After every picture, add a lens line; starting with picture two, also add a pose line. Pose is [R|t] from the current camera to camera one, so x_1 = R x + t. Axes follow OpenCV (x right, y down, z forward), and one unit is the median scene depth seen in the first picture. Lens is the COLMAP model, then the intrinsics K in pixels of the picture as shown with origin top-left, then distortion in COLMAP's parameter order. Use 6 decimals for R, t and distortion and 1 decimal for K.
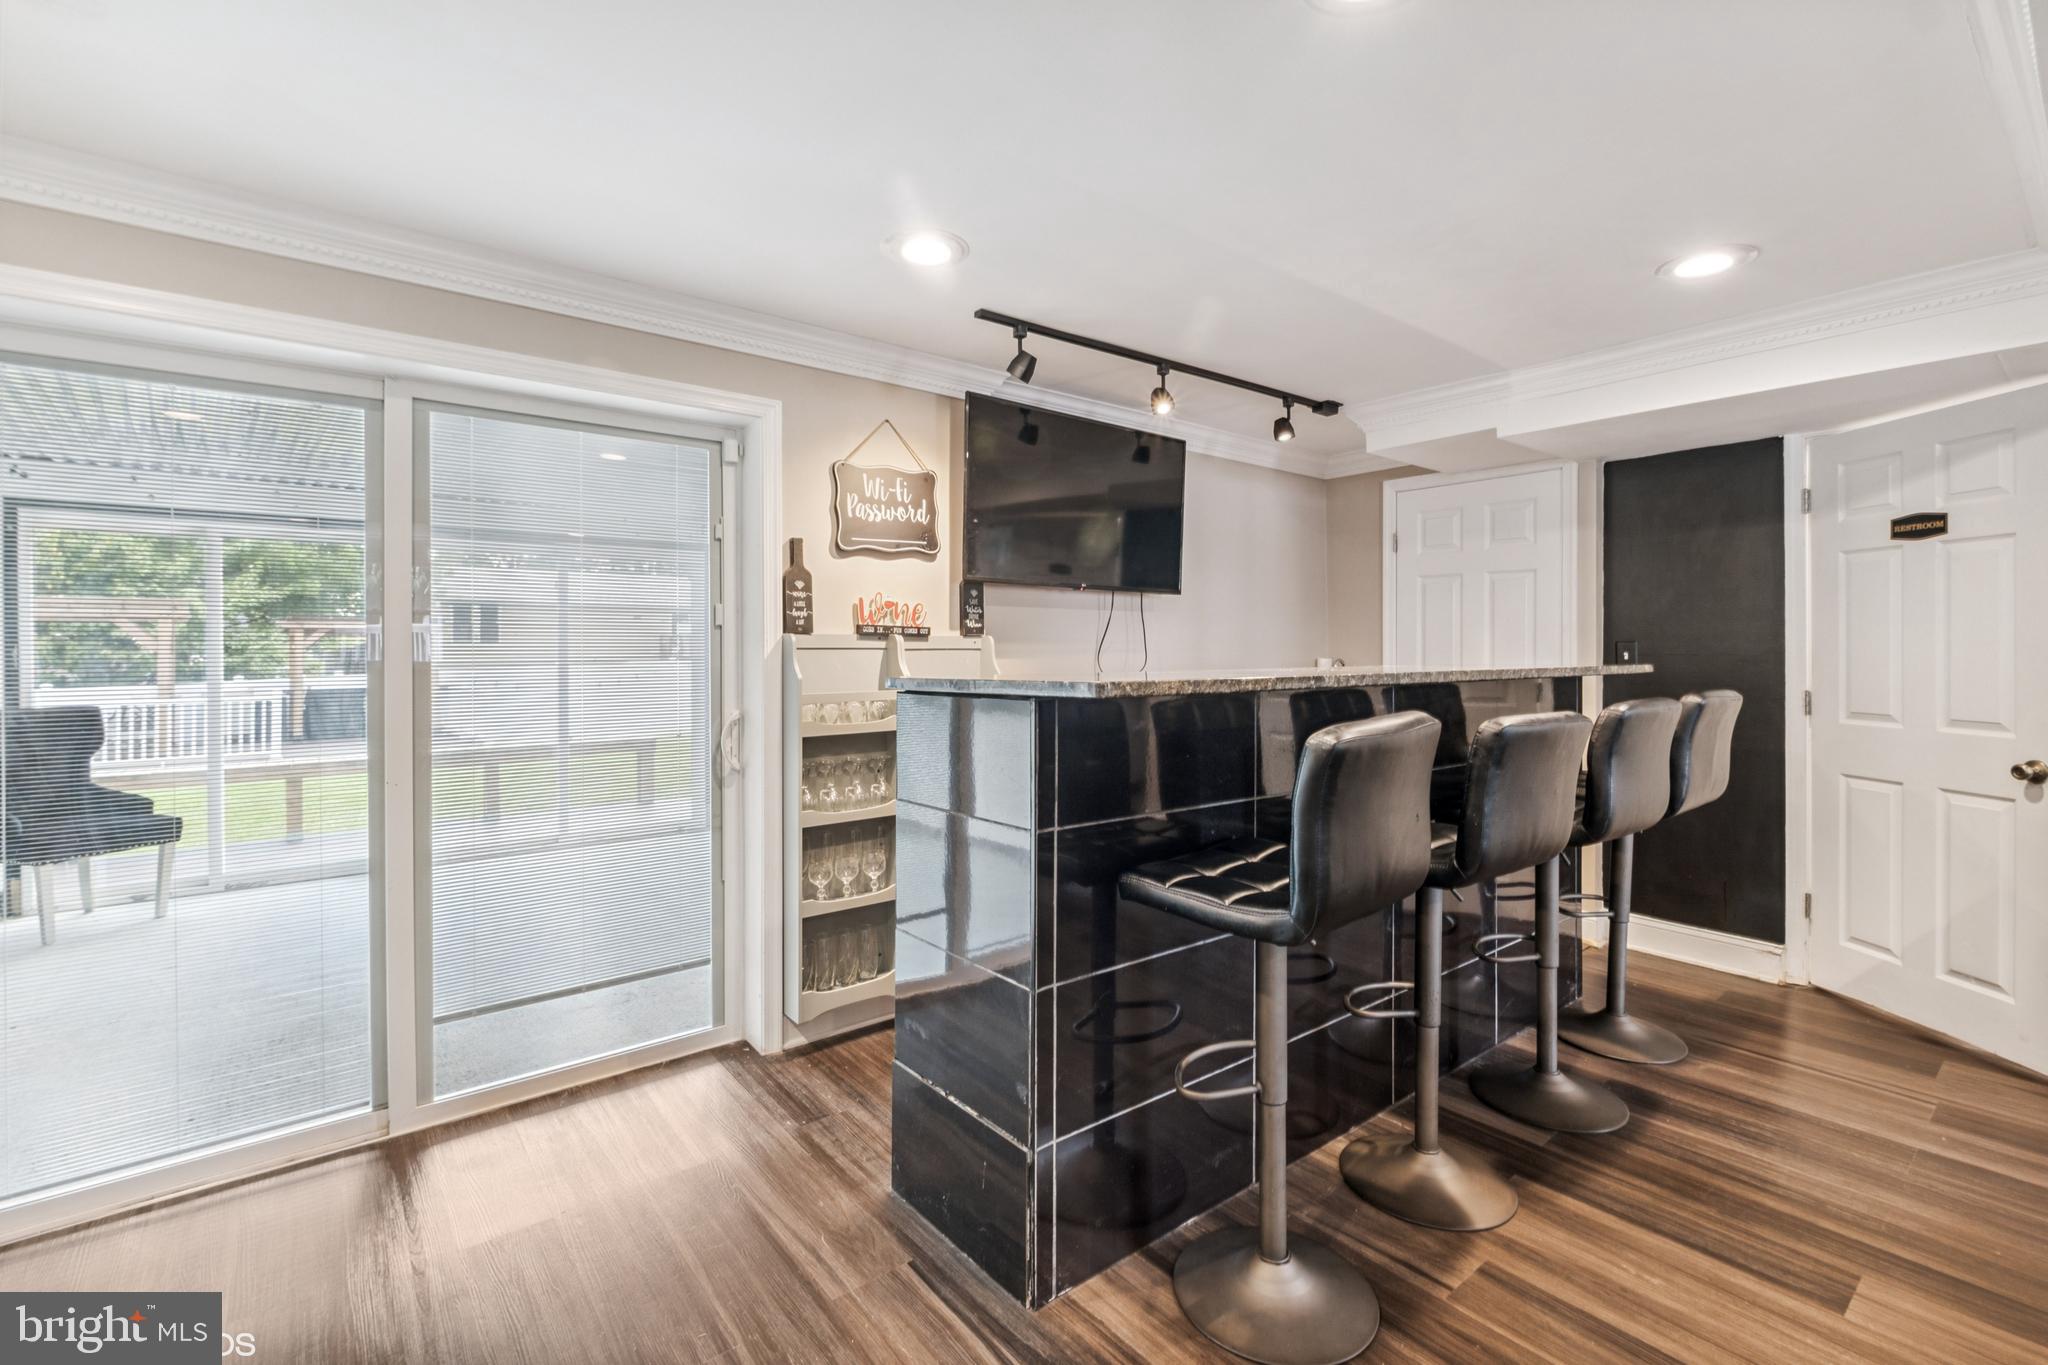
lens RADIAL K [[910.5, 0, 1038.8], [0, 910.5, 643.8], [0, 0, 1]] dist [0.000249, -0.000678]
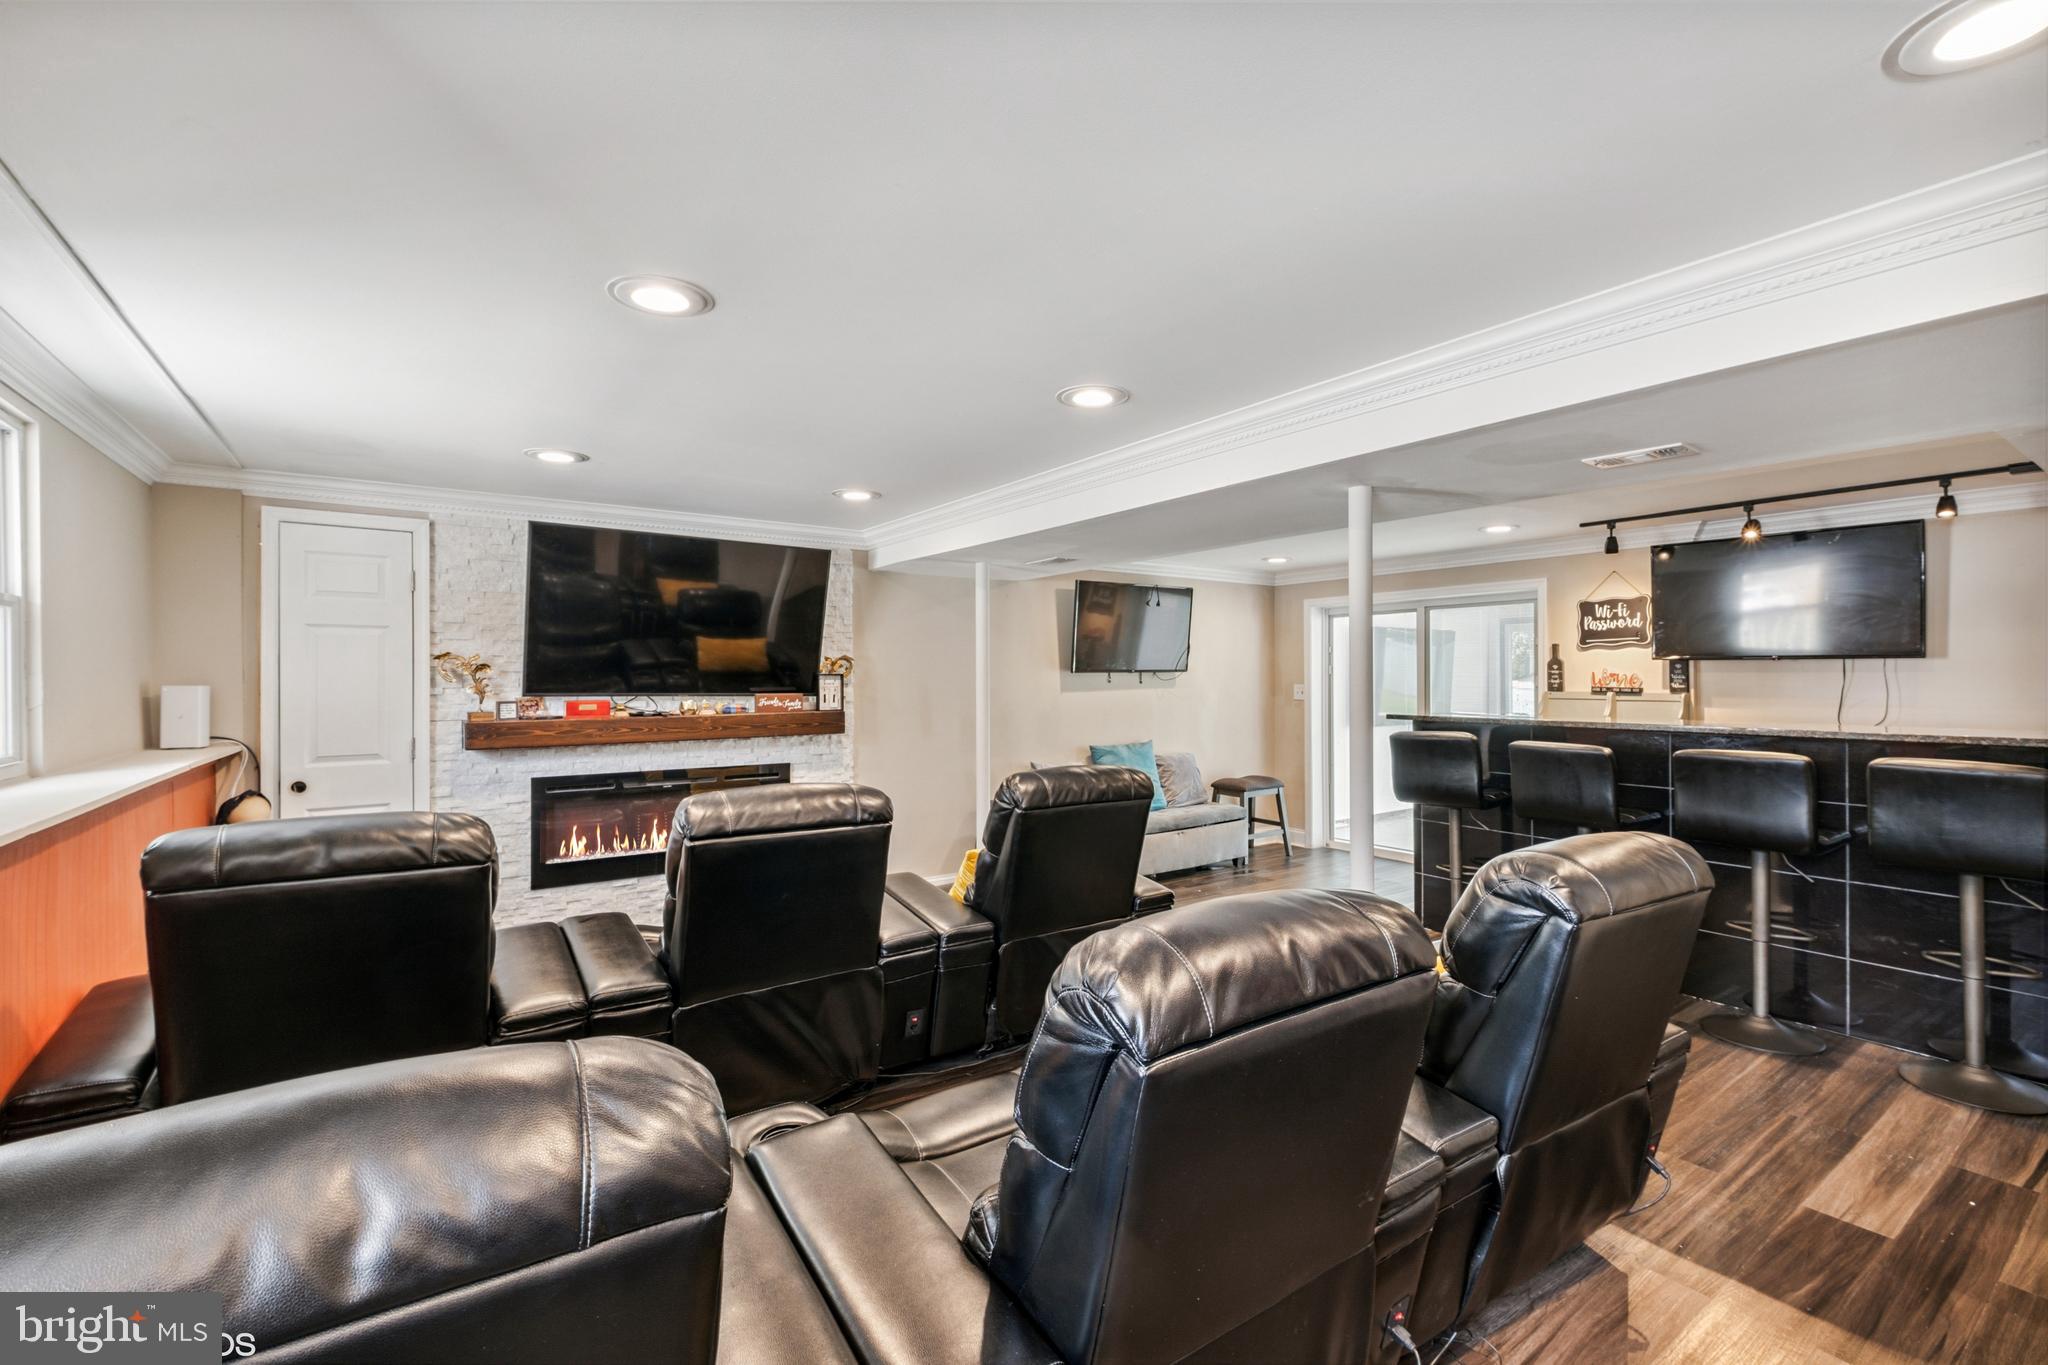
lens RADIAL K [[895.0, 0, 1027.9], [0, 895.0, 680.3], [0, 0, 1]] dist [0.000315, -0.000727]
pose [[-0.072953, 0.003694, -0.997329, 1.714459], [0.000148, 0.999993, 0.003693, -0.041284], [0.997335, 0.000121, -0.072953, -0.013350]]
